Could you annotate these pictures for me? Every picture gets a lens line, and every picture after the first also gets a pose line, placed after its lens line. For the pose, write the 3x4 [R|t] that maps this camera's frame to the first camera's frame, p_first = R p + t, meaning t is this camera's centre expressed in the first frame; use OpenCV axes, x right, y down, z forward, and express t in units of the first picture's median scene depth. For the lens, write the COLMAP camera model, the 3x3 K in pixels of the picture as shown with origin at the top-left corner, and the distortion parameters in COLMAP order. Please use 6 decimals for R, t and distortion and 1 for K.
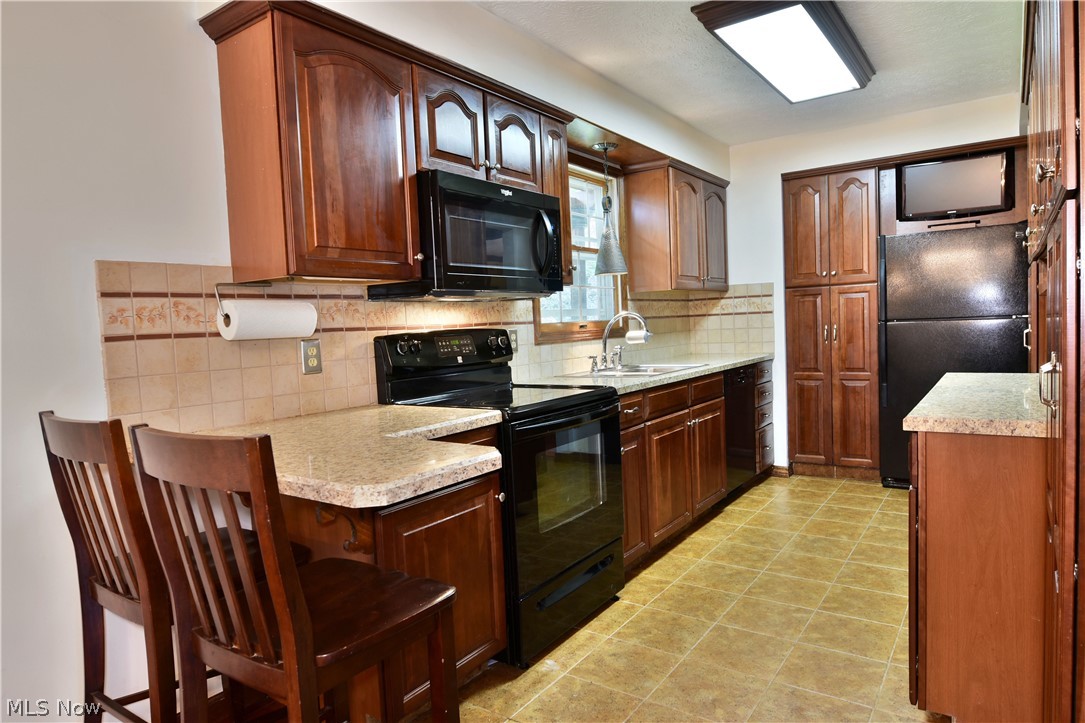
lens RADIAL K [[660.1, 0, 546.3], [0, 660.1, 363.9], [0, 0, 1]] dist [-0.009605, -0.007753]
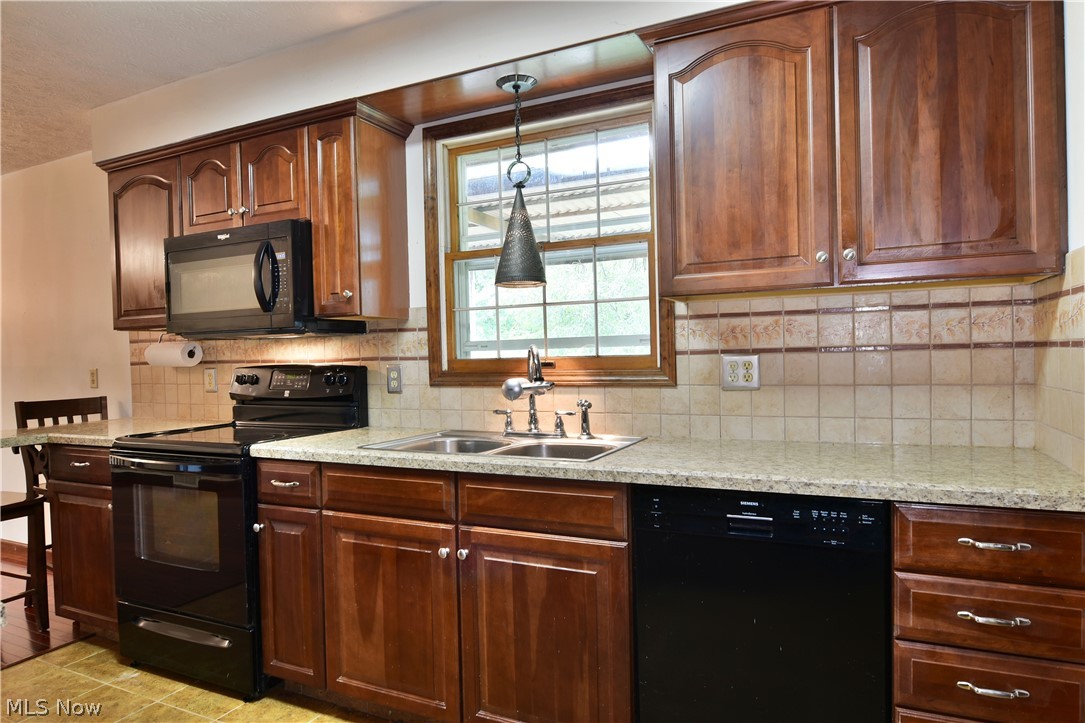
lens RADIAL K [[660.1, 0, 542.7], [0, 660.1, 367.1], [0, 0, 1]] dist [-0.009605, -0.007753]
pose [[0.156777, 0.060307, -0.985791, 0.885535], [-0.043927, 0.997572, 0.054042, -0.113167], [0.986657, 0.034830, 0.159045, 1.134481]]
